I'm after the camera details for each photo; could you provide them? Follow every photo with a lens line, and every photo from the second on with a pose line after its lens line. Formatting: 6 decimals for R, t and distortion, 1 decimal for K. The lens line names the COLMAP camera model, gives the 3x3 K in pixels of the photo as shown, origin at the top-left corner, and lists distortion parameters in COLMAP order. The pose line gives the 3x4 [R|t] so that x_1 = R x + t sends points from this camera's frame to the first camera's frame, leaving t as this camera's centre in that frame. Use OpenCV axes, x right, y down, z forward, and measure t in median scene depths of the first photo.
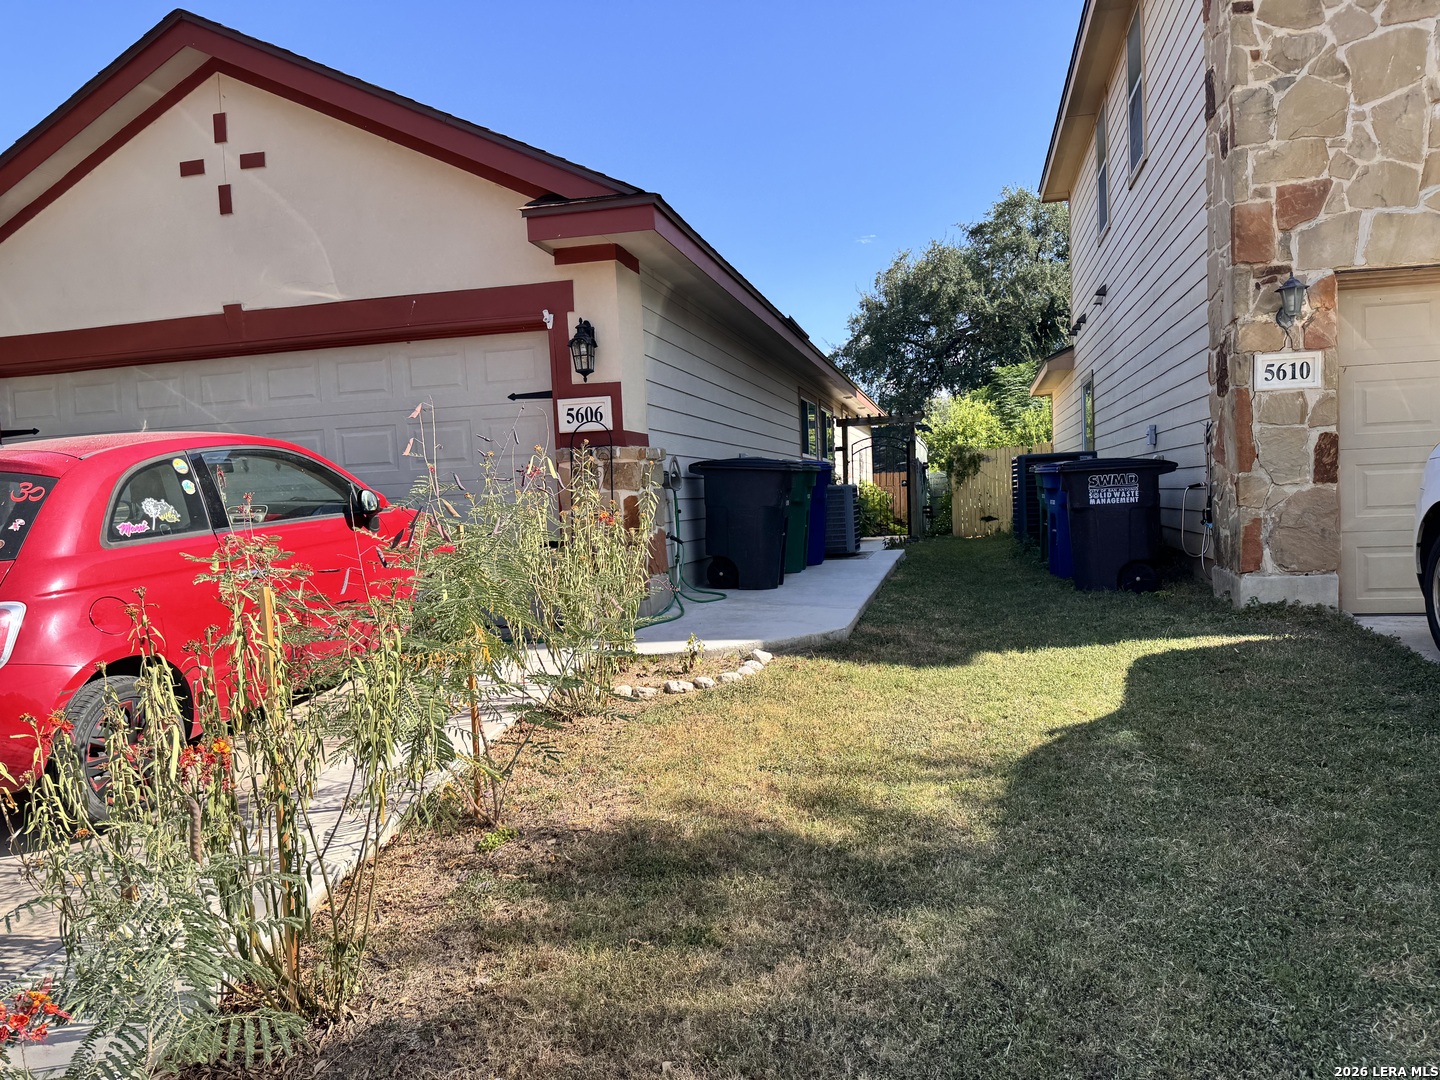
lens RADIAL K [[1013.5, 0, 720.0], [0, 1013.5, 540.0], [0, 0, 1]] dist [0.055389, -0.036039]
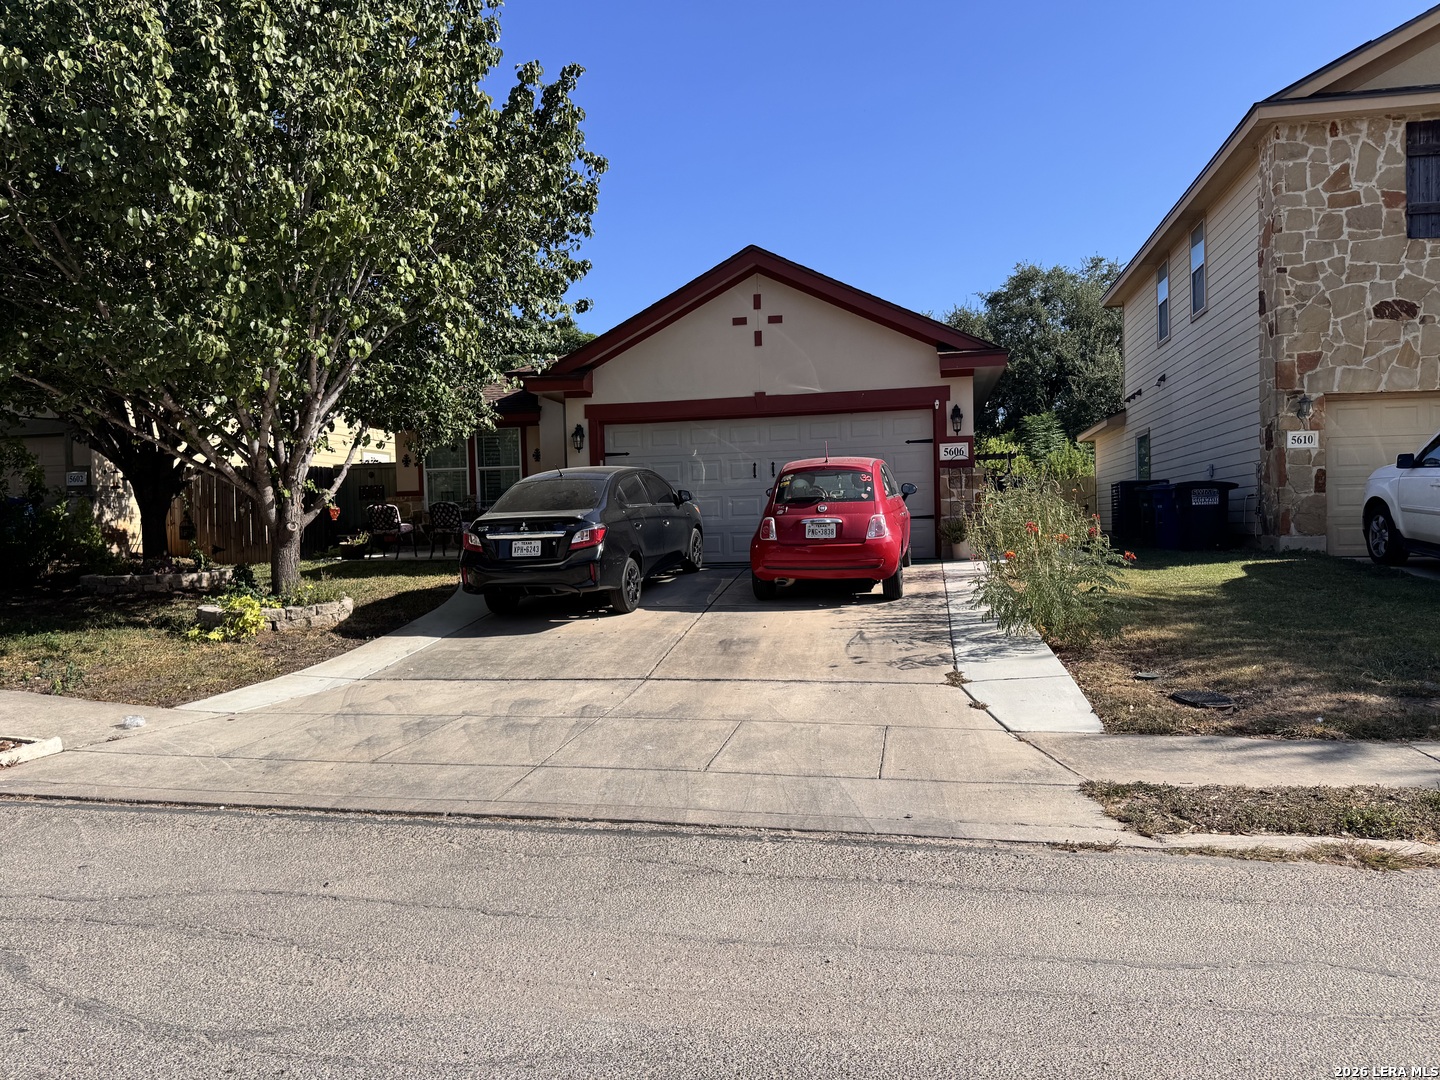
lens RADIAL K [[1013.5, 0, 720.0], [0, 1013.5, 540.0], [0, 0, 1]] dist [0.055389, -0.036039]
pose [[0.998995, 0.020847, 0.039683, -0.718724], [-0.019552, 0.999272, -0.032746, 0.134011], [-0.040337, 0.031937, 0.998676, -1.049620]]
